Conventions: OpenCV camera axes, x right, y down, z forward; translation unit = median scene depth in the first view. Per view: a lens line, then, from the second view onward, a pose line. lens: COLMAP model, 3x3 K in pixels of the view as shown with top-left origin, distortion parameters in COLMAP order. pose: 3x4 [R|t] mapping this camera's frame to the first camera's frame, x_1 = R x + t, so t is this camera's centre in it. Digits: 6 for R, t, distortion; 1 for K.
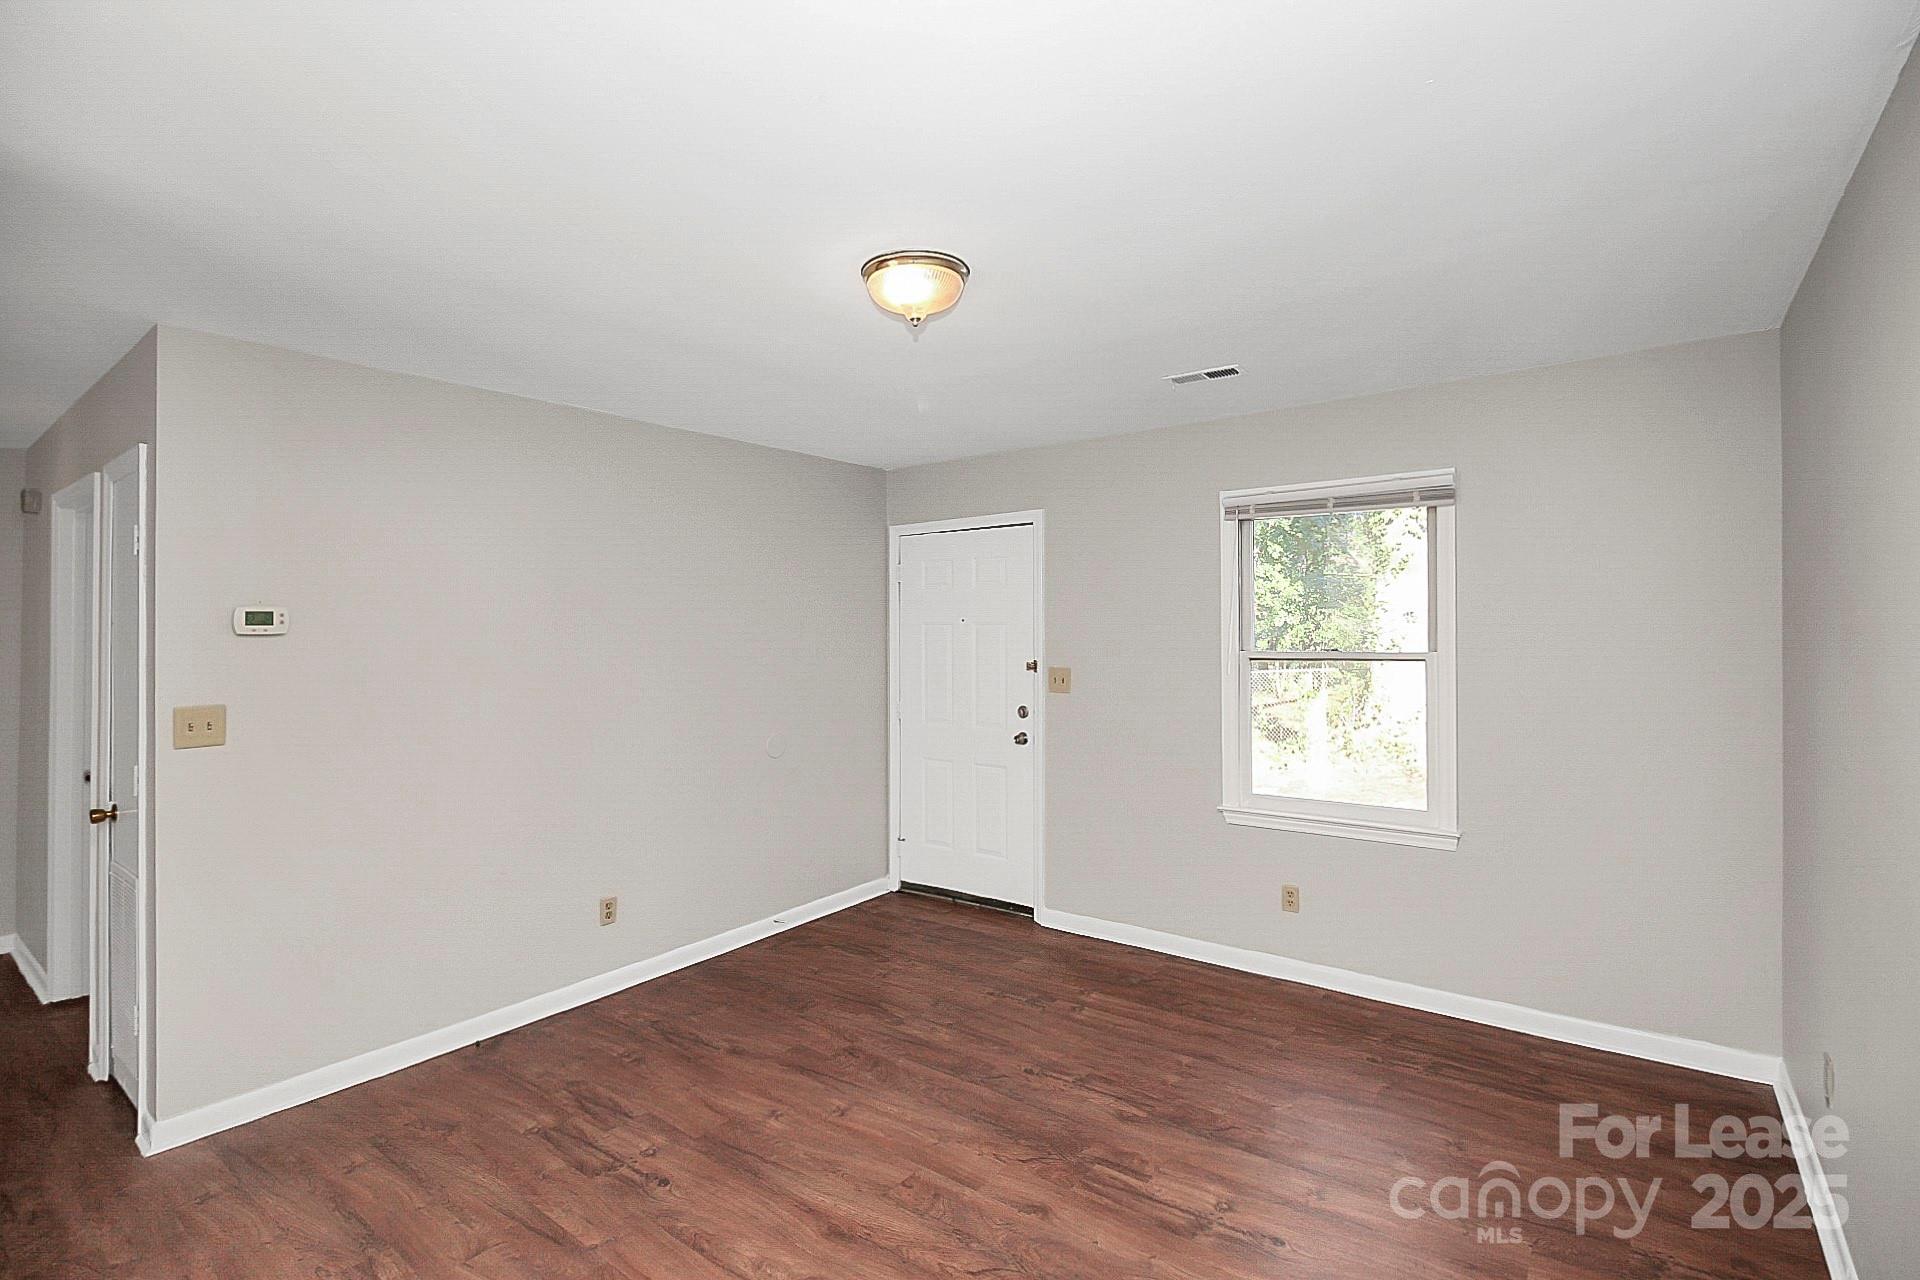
lens RADIAL K [[916.9, 0, 976.8], [0, 916.9, 623.6], [0, 0, 1]] dist [-0.003717, -0.007264]
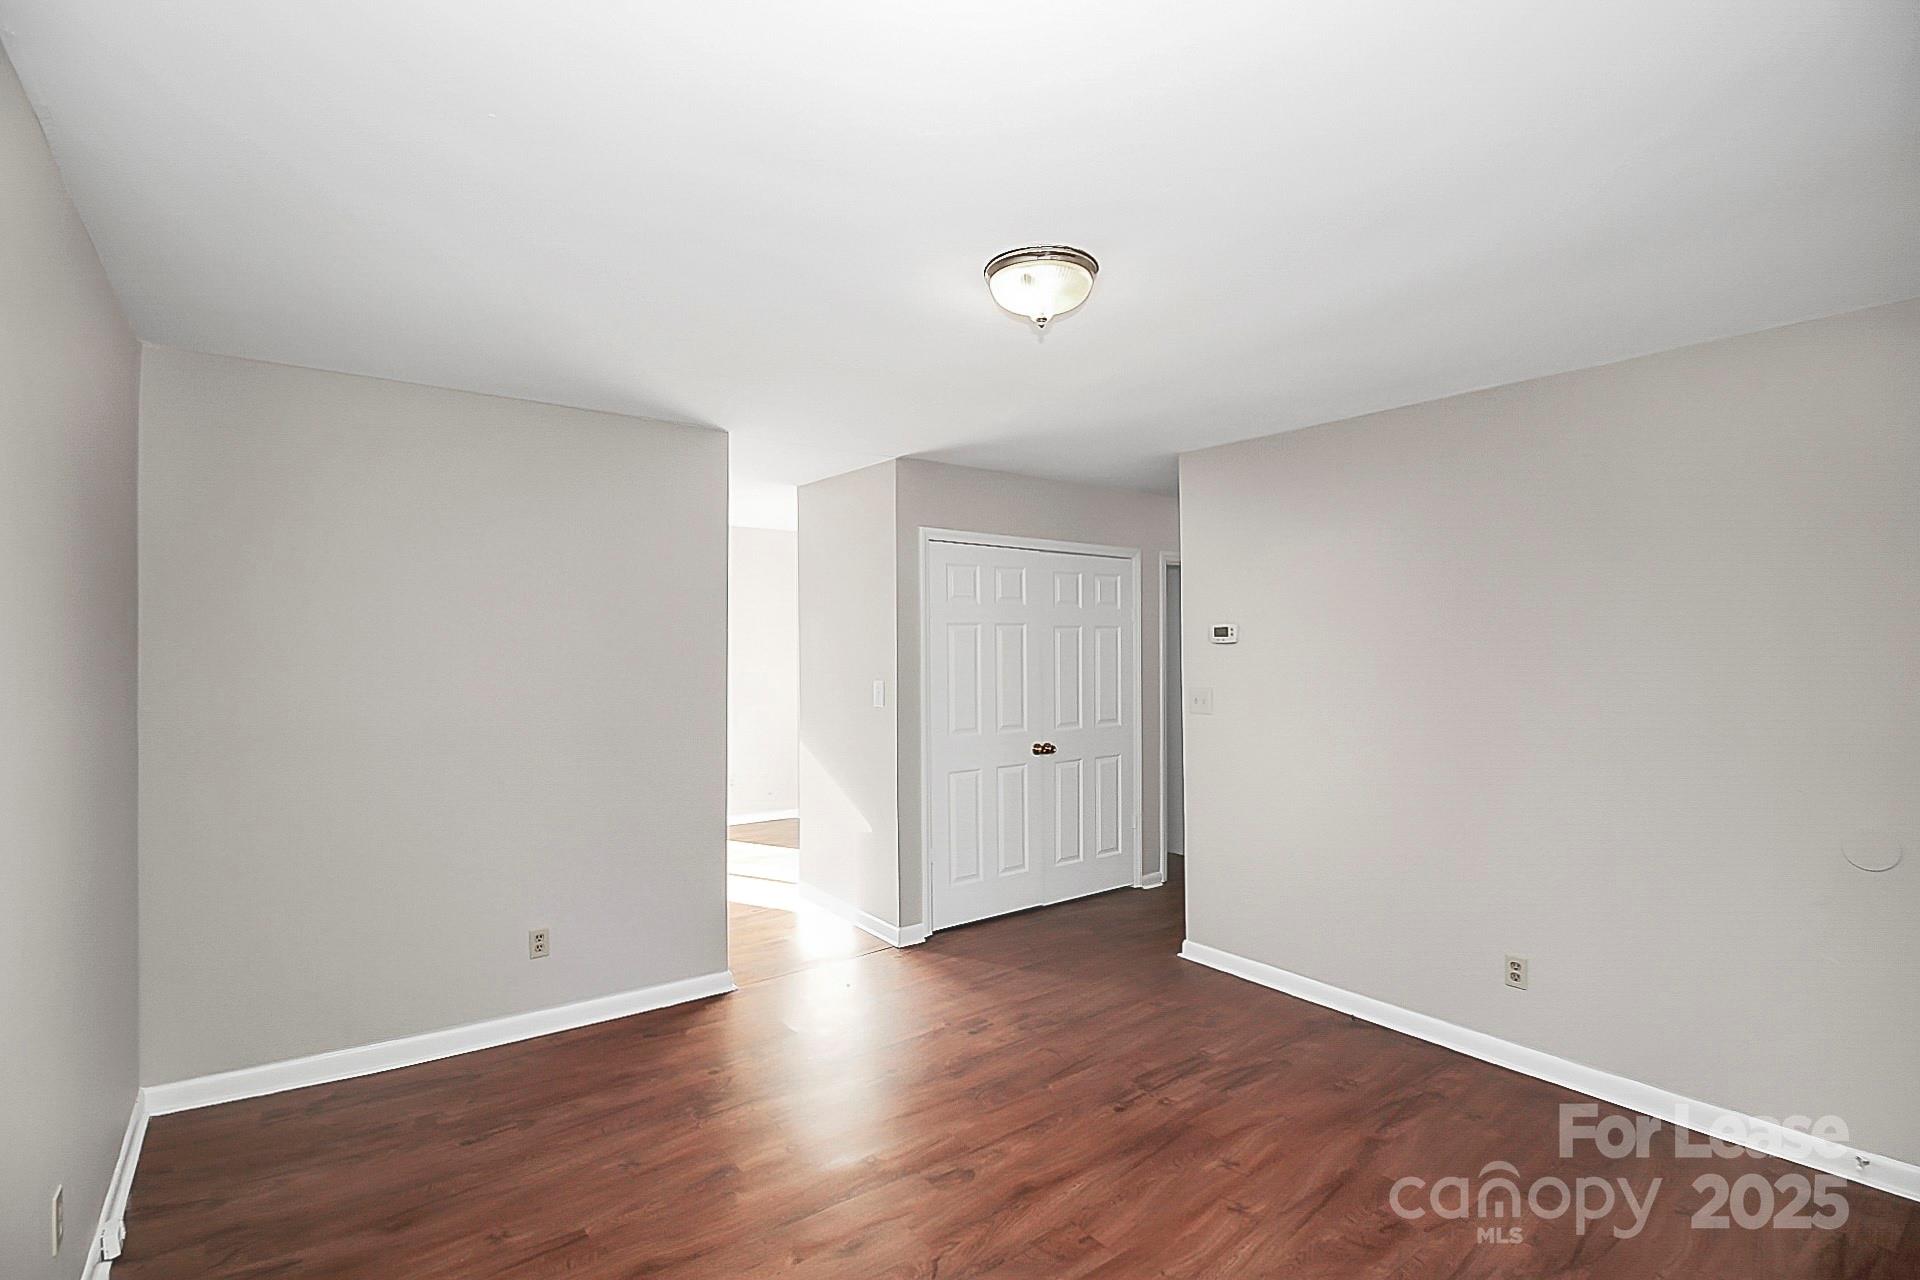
lens RADIAL K [[916.9, 0, 954.0], [0, 916.9, 644.8], [0, 0, 1]] dist [-0.003717, -0.007264]
pose [[-0.284058, 0.019514, -0.958609, 0.610061], [0.008050, 0.999806, 0.017967, -0.012036], [0.958773, -0.002613, -0.284160, 0.814786]]
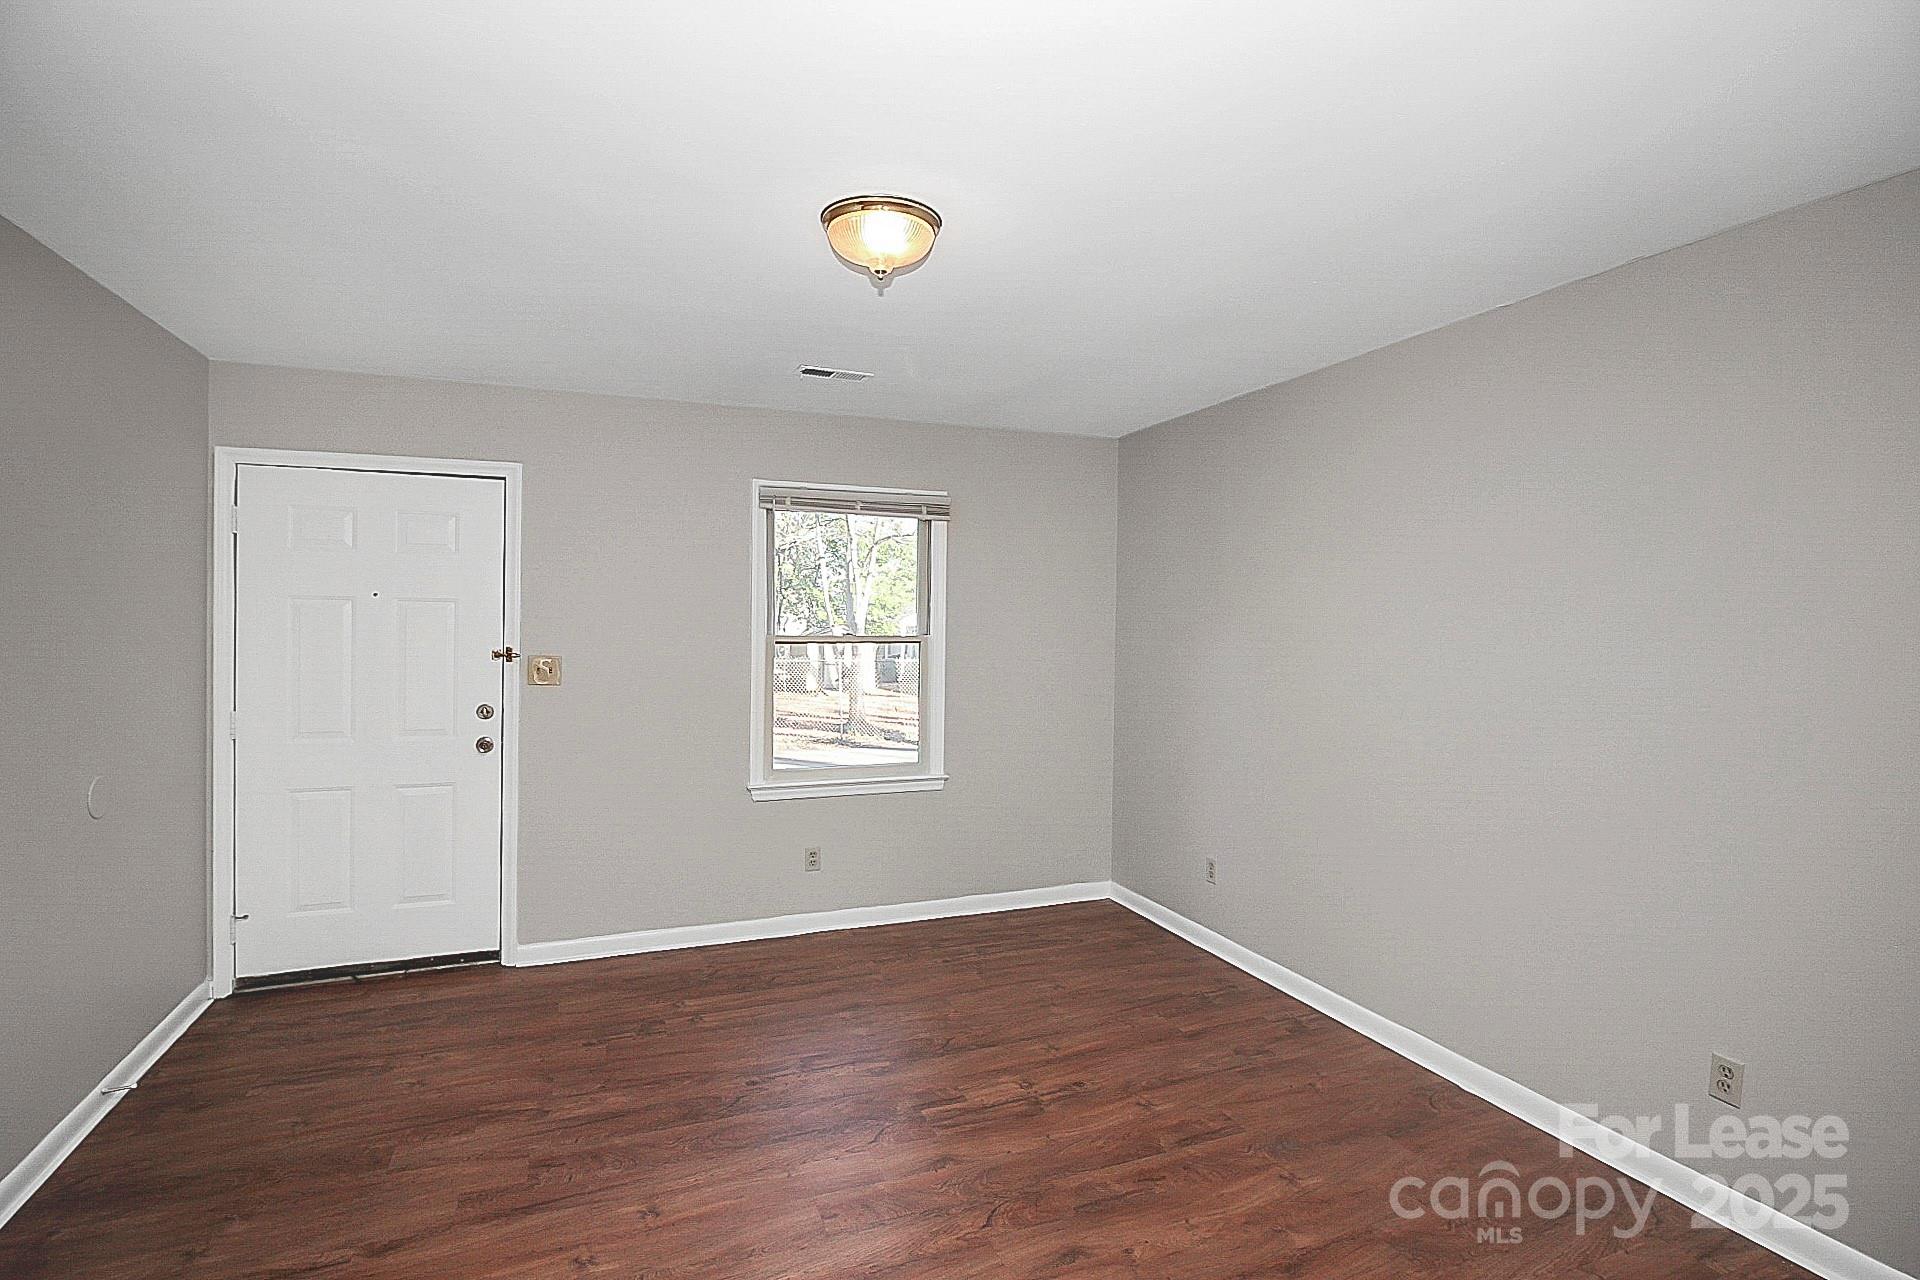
lens RADIAL K [[916.9, 0, 959.9], [0, 916.9, 633.8], [0, 0, 1]] dist [-0.003717, -0.007264]
pose [[0.523847, 0.004135, 0.851802, -0.559646], [-0.017964, 0.999819, 0.006194, 0.021165], [-0.851623, -0.018546, 0.523827, 0.305881]]
